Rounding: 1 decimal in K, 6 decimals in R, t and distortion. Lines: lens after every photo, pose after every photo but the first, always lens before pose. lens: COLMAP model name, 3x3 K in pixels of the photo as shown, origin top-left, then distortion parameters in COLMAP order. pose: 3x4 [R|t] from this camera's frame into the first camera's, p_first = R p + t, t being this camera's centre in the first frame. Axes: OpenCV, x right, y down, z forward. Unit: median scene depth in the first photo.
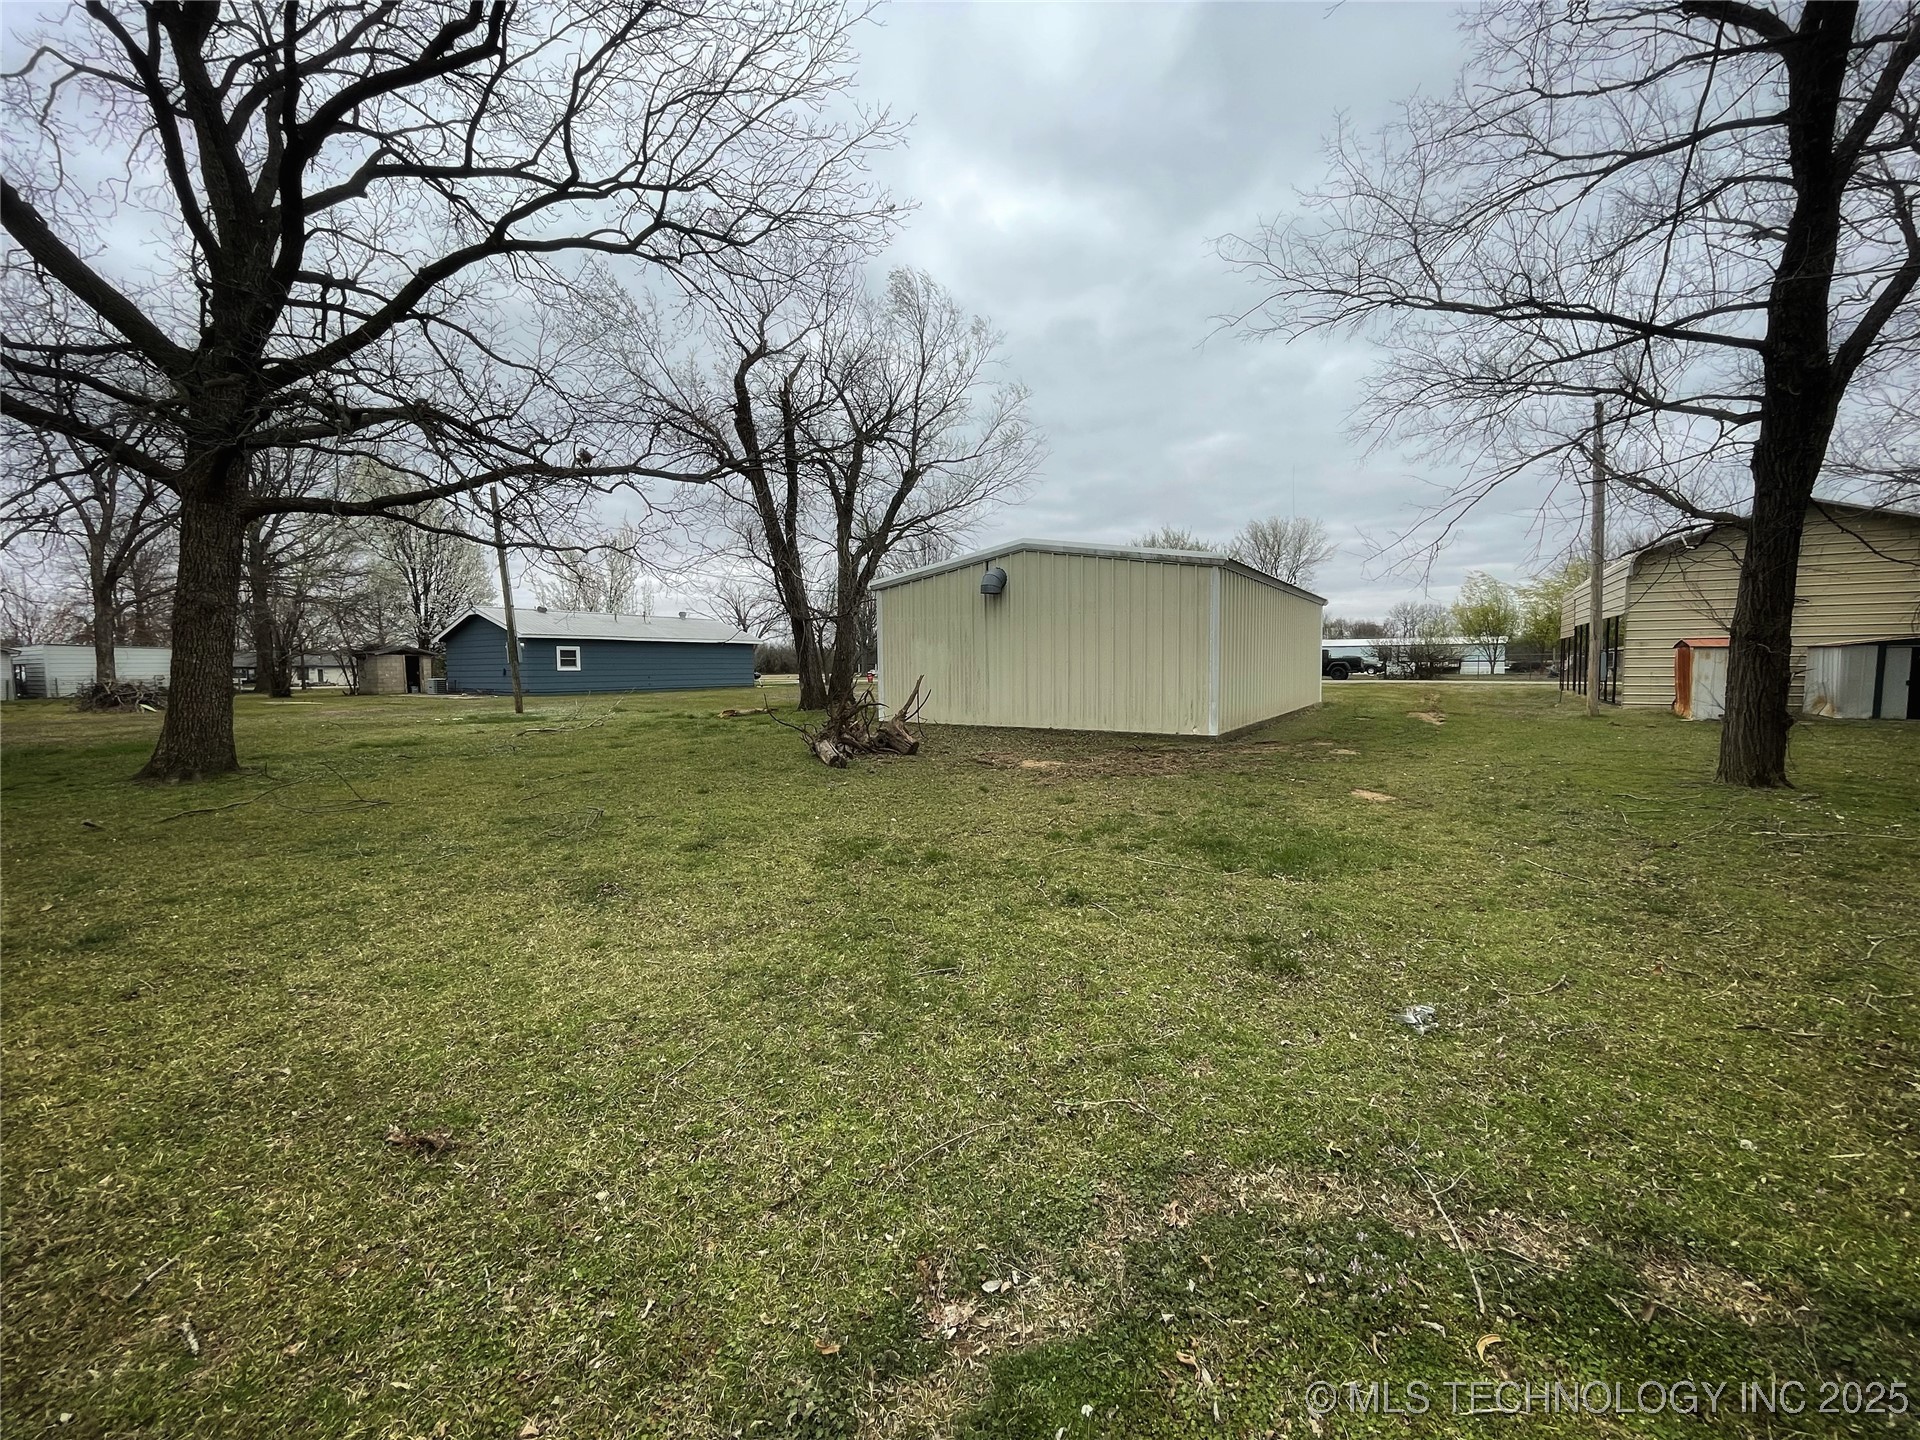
lens RADIAL K [[779.3, 0, 960.3], [0, 779.3, 718.8], [0, 0, 1]] dist [-0.004607, 0.000659]
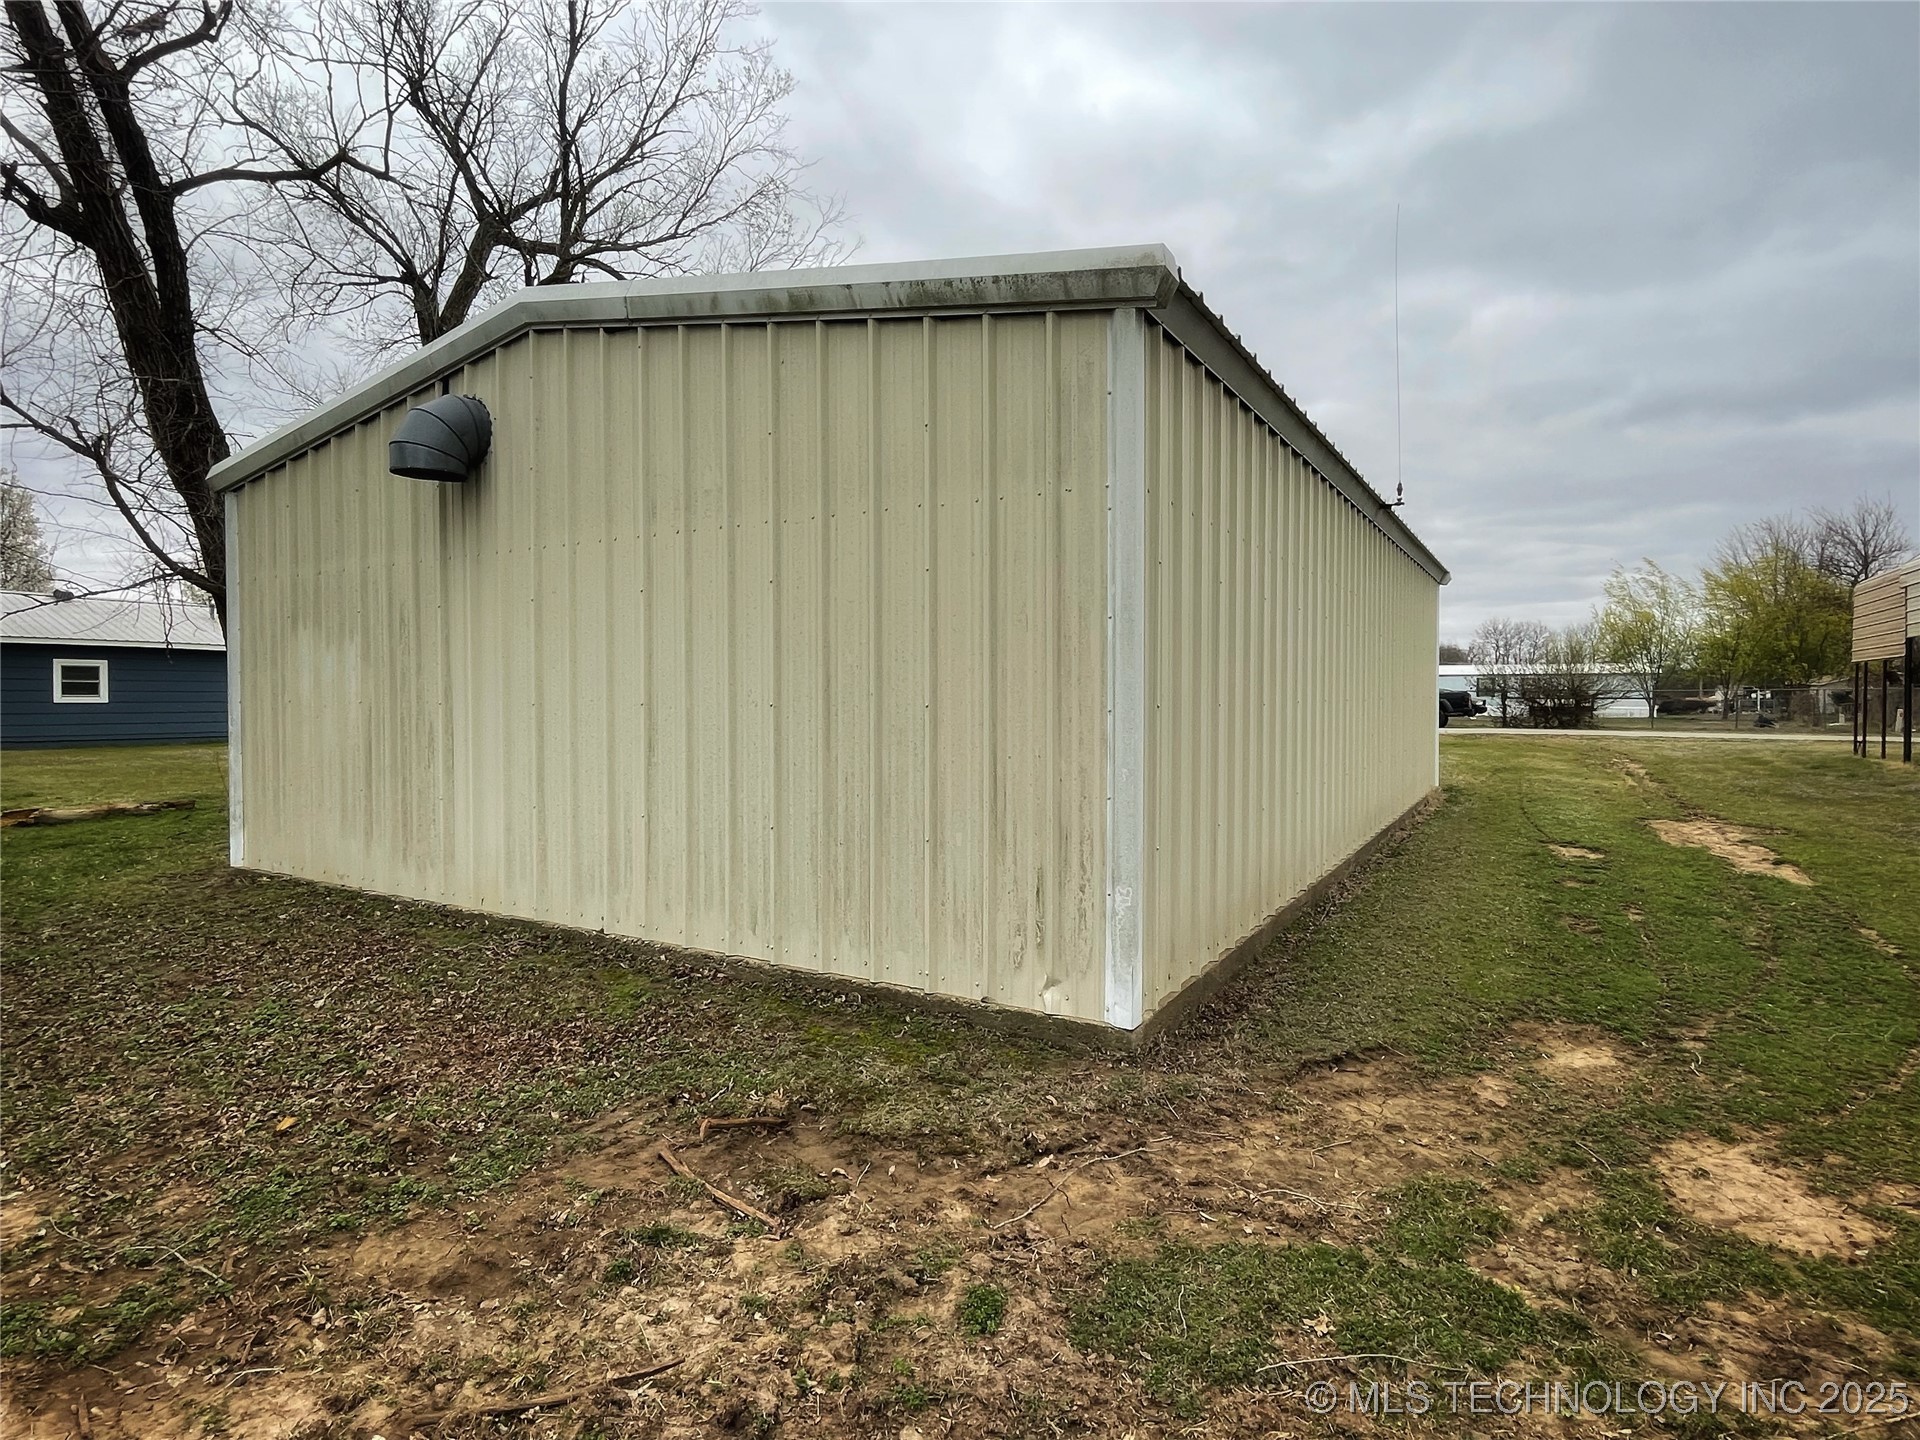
lens RADIAL K [[1004.0, 0, 962.5], [0, 1004.0, 716.6], [0, 0, 1]] dist [0.000577, -0.000038]
pose [[0.999323, 0.008514, 0.035792, 0.097454], [-0.006747, 0.998766, -0.049202, -0.020513], [-0.036167, 0.048927, 0.998147, 0.254664]]
